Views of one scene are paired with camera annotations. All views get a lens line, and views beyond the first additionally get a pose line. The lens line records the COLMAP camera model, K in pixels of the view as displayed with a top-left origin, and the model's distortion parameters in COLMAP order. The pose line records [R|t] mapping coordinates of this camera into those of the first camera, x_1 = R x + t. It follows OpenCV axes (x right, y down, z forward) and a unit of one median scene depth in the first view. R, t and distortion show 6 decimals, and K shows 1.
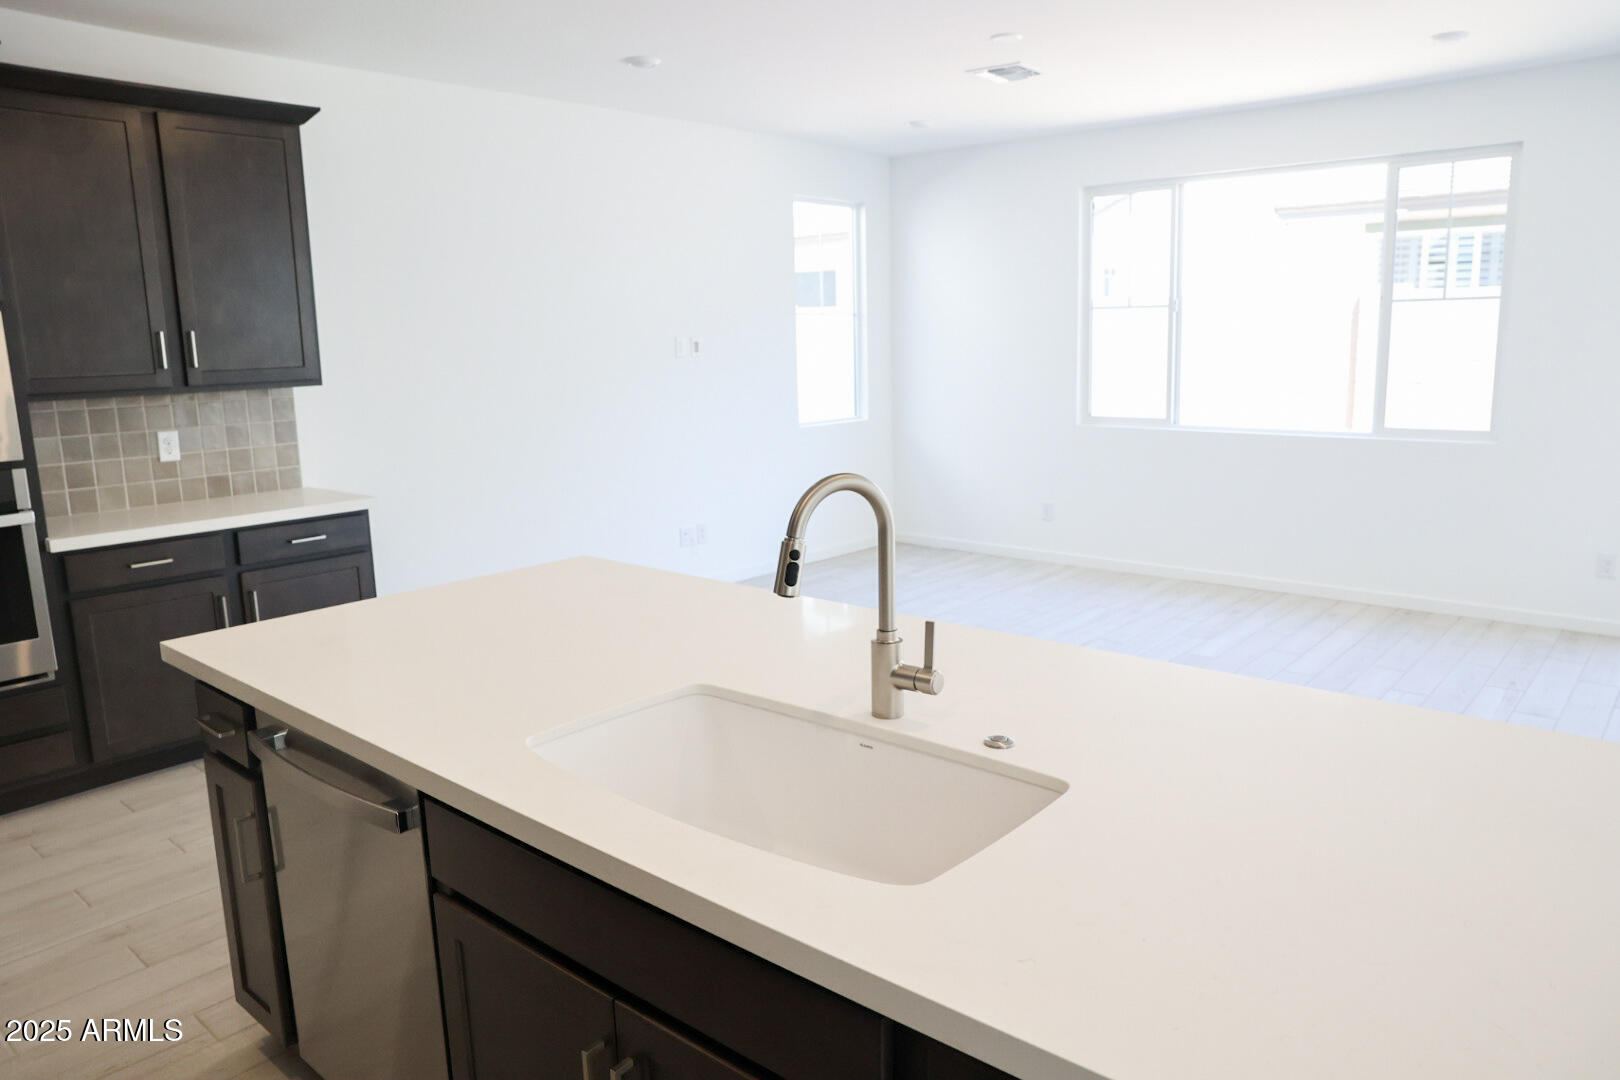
lens RADIAL K [[1114.8, 0, 809.9], [0, 1114.8, 537.8], [0, 0, 1]] dist [-0.106943, 0.087502]
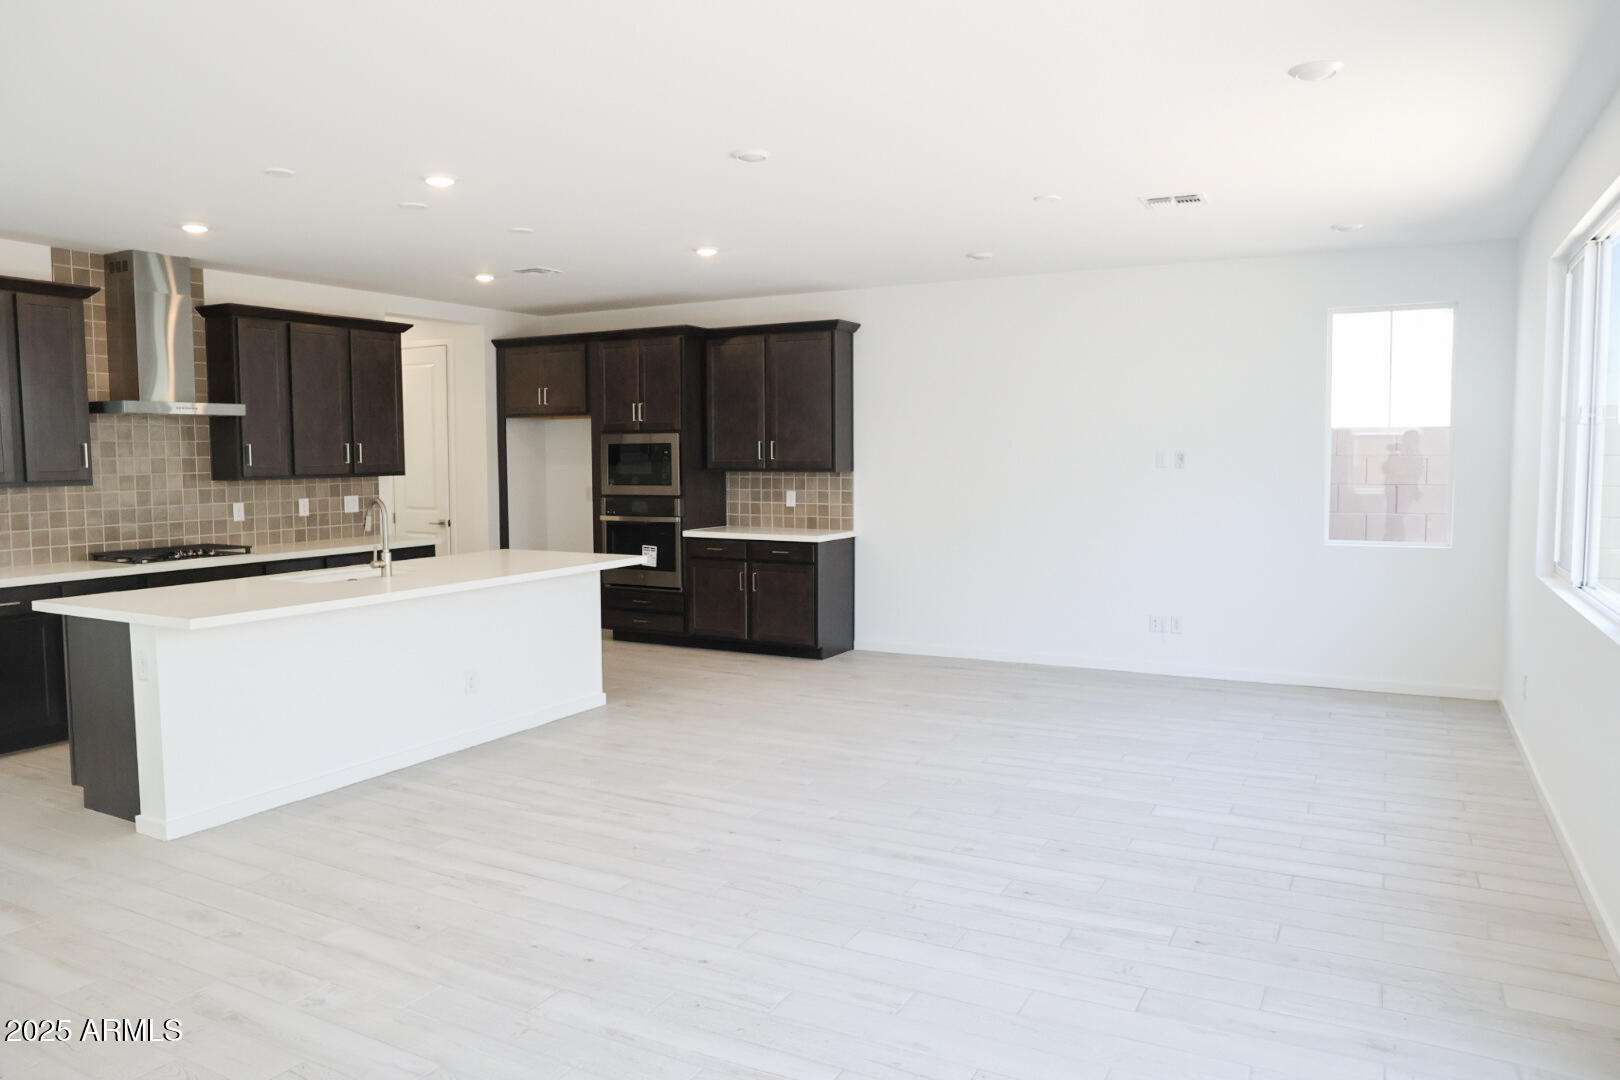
lens RADIAL K [[1114.8, 0, 802.1], [0, 1114.8, 537.2], [0, 0, 1]] dist [-0.106943, 0.087502]
pose [[0.220142, 0.097929, -0.970540, 1.474032], [-0.174579, 0.982839, 0.059571, -0.151085], [0.959718, 0.156322, 0.233461, 0.612889]]
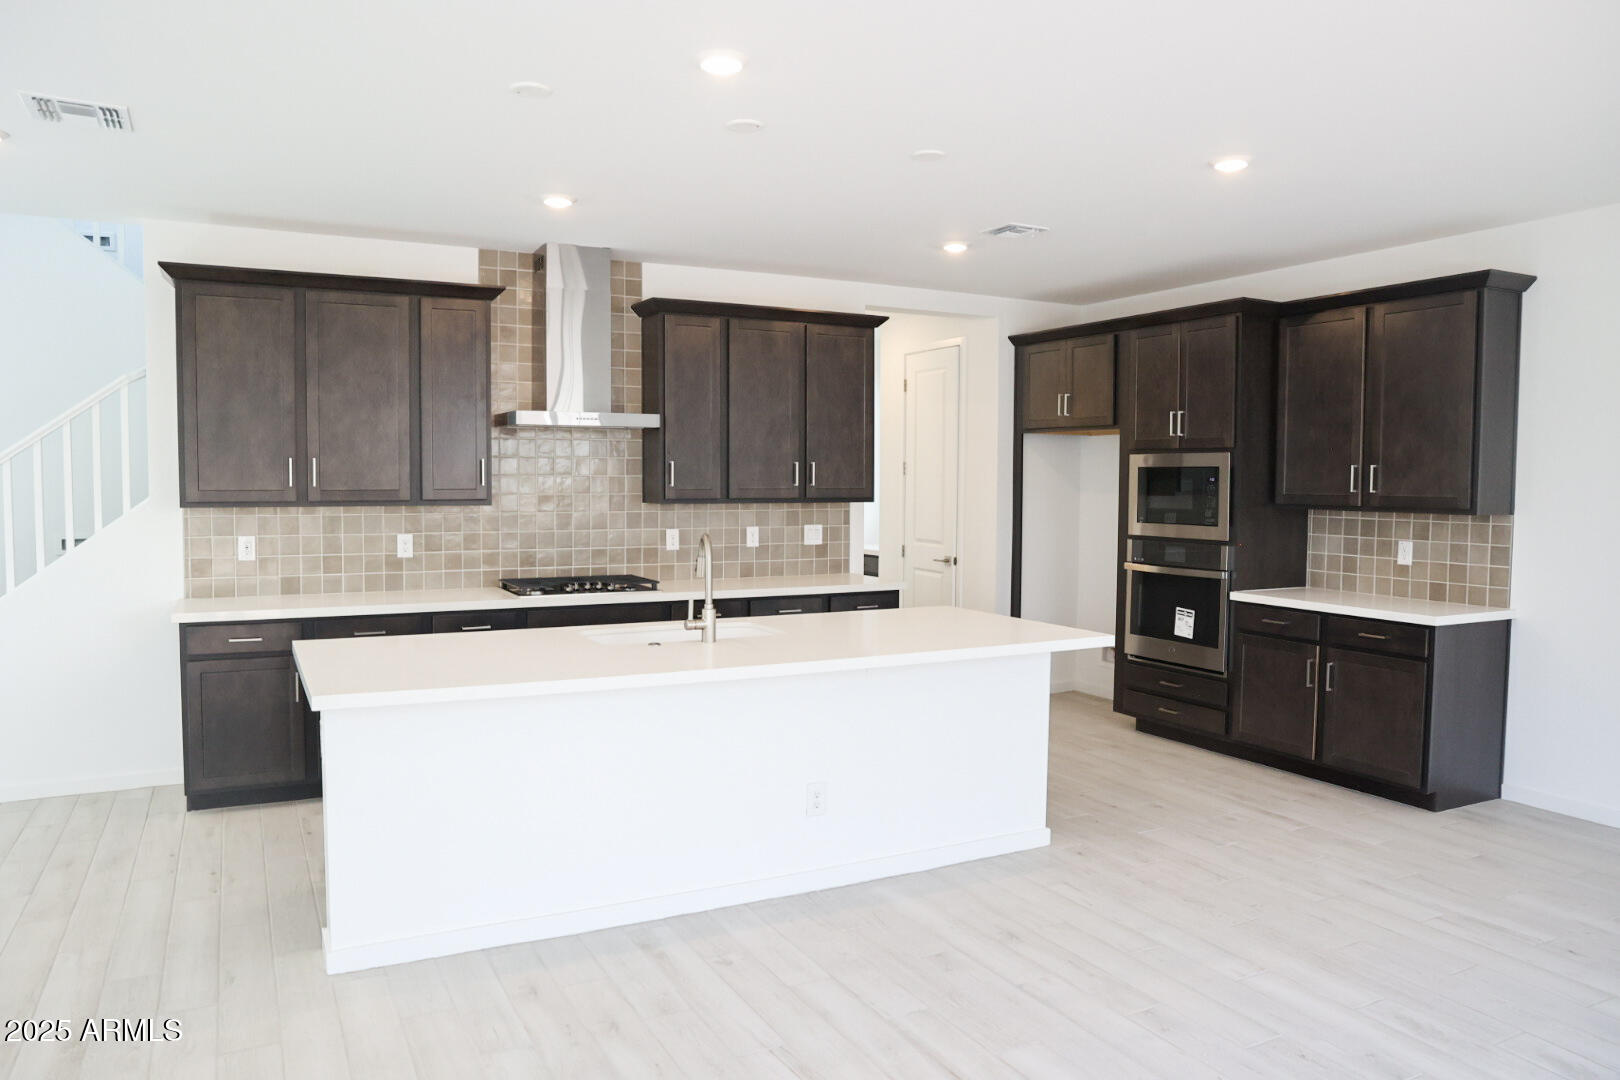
lens RADIAL K [[1114.8, 0, 802.5], [0, 1114.8, 539.6], [0, 0, 1]] dist [-0.106943, 0.087502]
pose [[-0.361933, 0.073984, -0.929264, 0.933091], [-0.164126, 0.976217, 0.141646, -0.179119], [0.917642, 0.203783, -0.341182, 0.849391]]
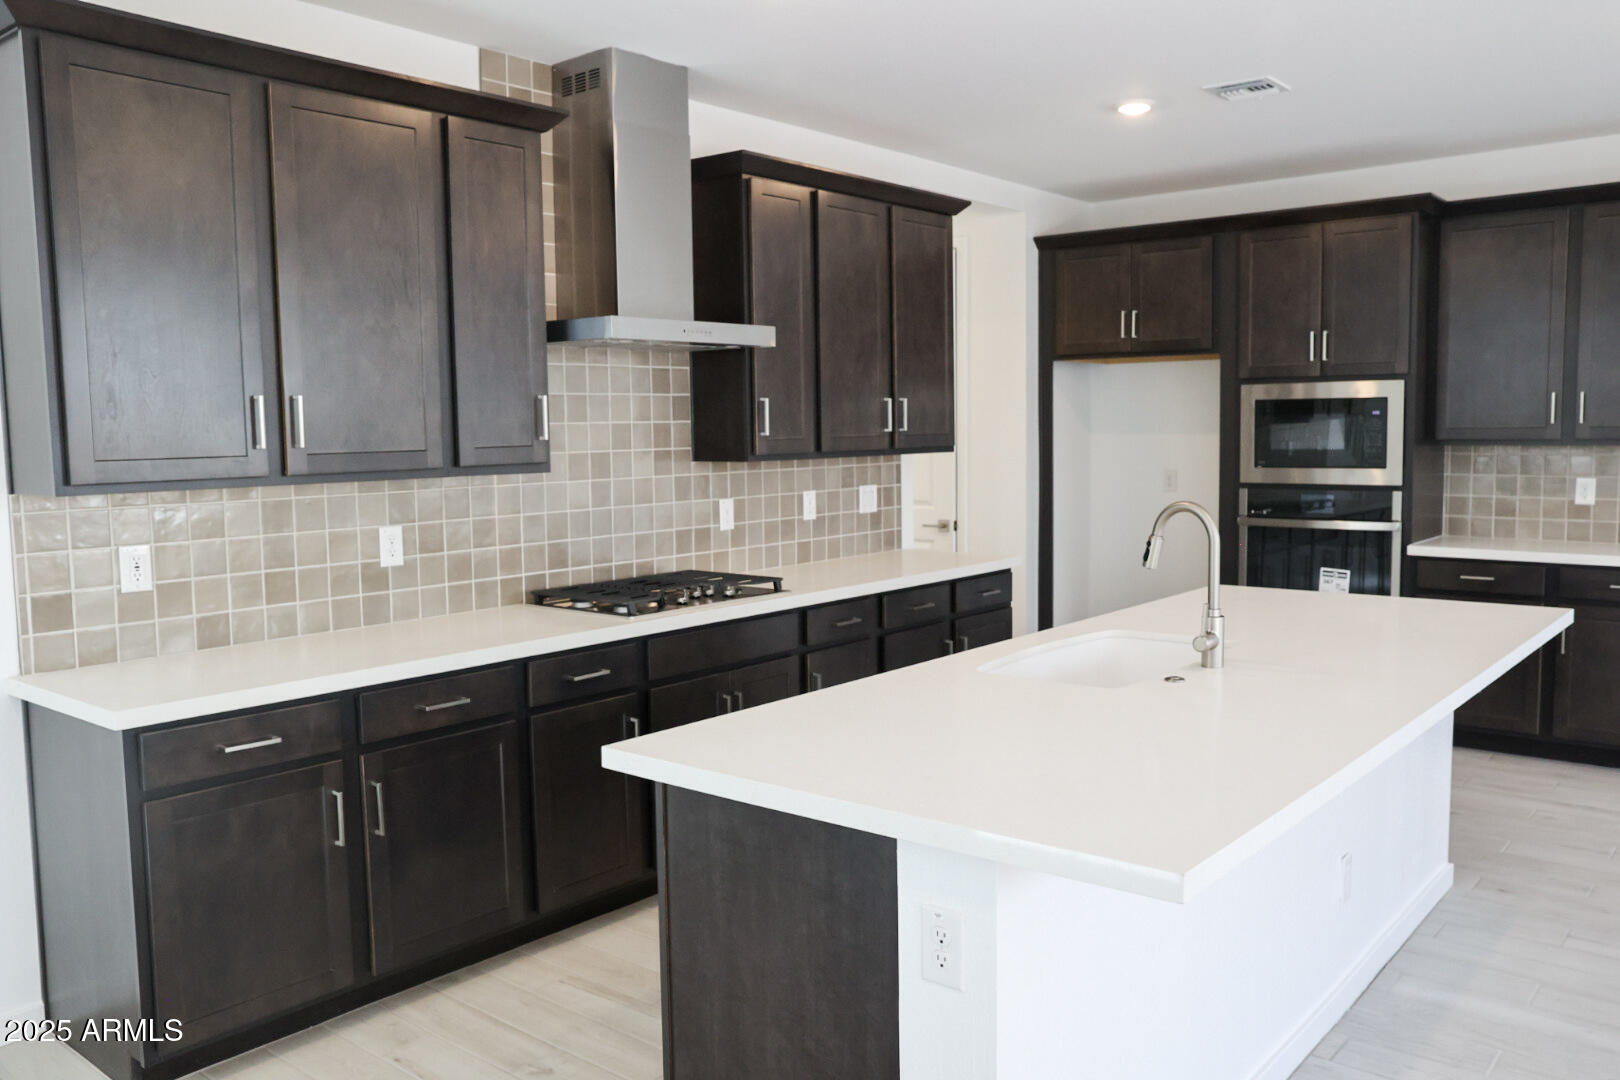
lens RADIAL K [[1280.7, 0, 810.2], [0, 1280.7, 538.3], [0, 0, 1]] dist [-0.058607, 0.059355]
pose [[0.030274, 0.112989, -0.993135, 0.765084], [-0.165621, 0.980423, 0.106494, -0.046254], [0.985725, 0.161260, 0.048395, 0.156364]]
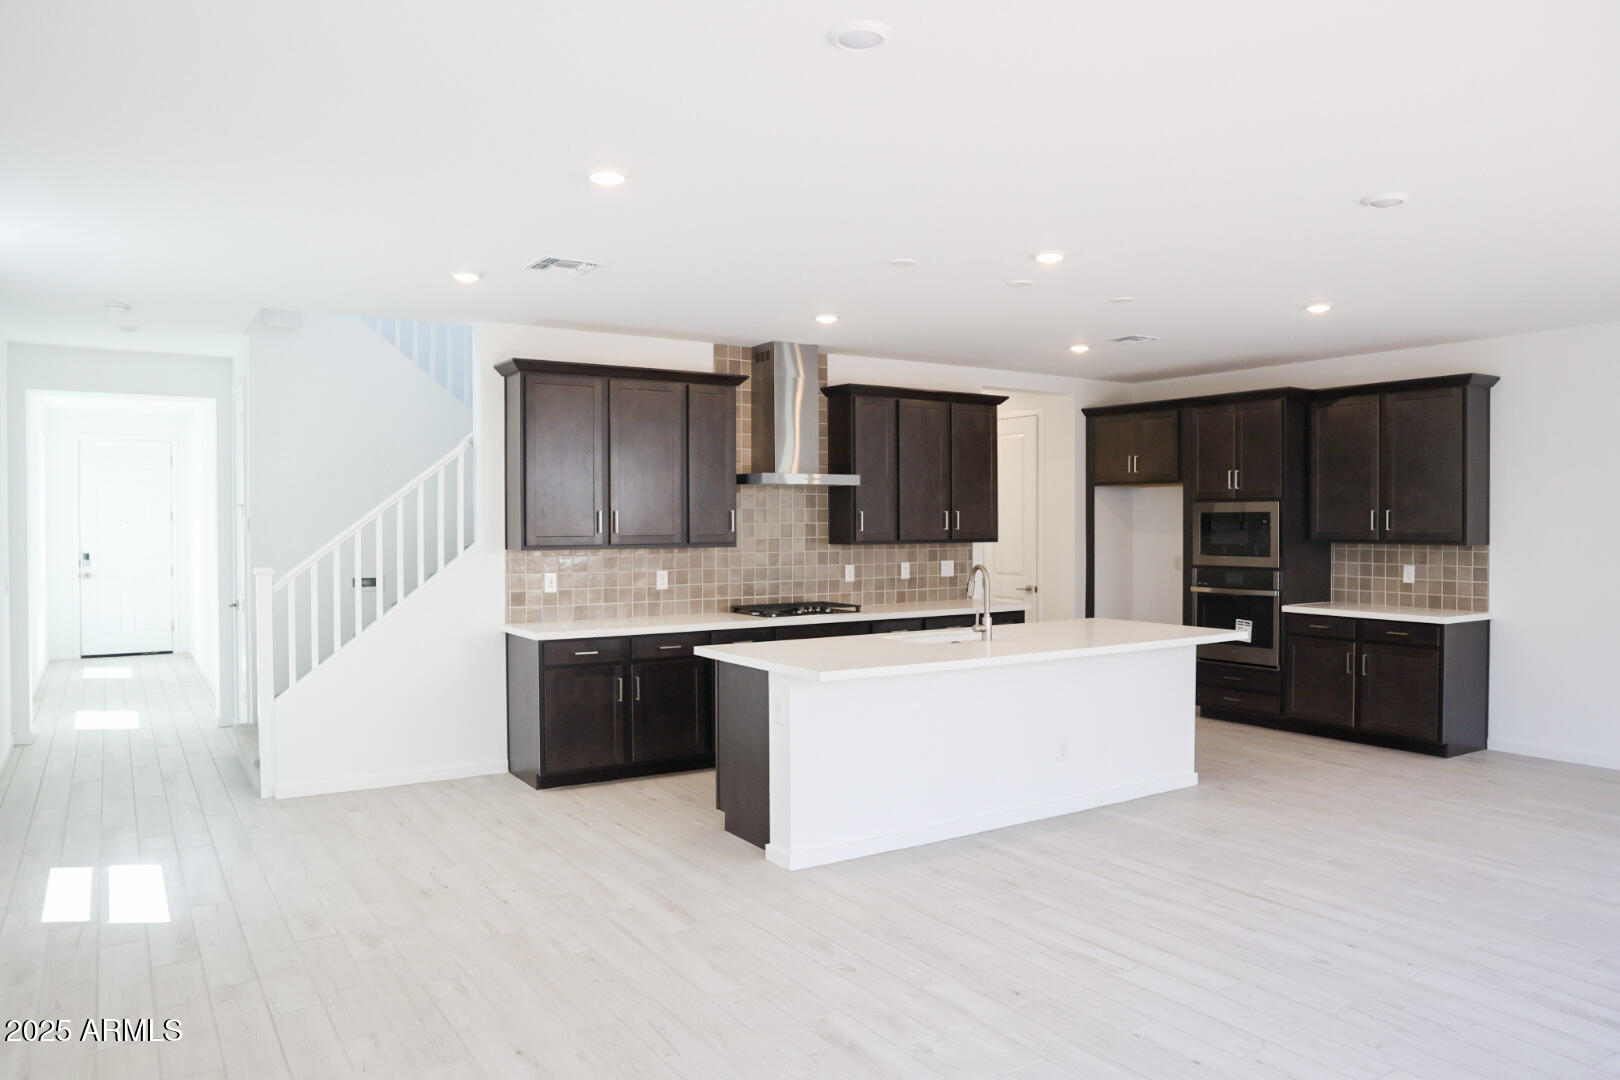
lens RADIAL K [[1114.8, 0, 811.5], [0, 1114.8, 539.6], [0, 0, 1]] dist [-0.106943, 0.087502]
pose [[-0.268965, 0.041373, -0.962261, 1.465607], [-0.163767, 0.982564, 0.088021, -0.147521], [0.949125, 0.181262, -0.257500, 0.573866]]
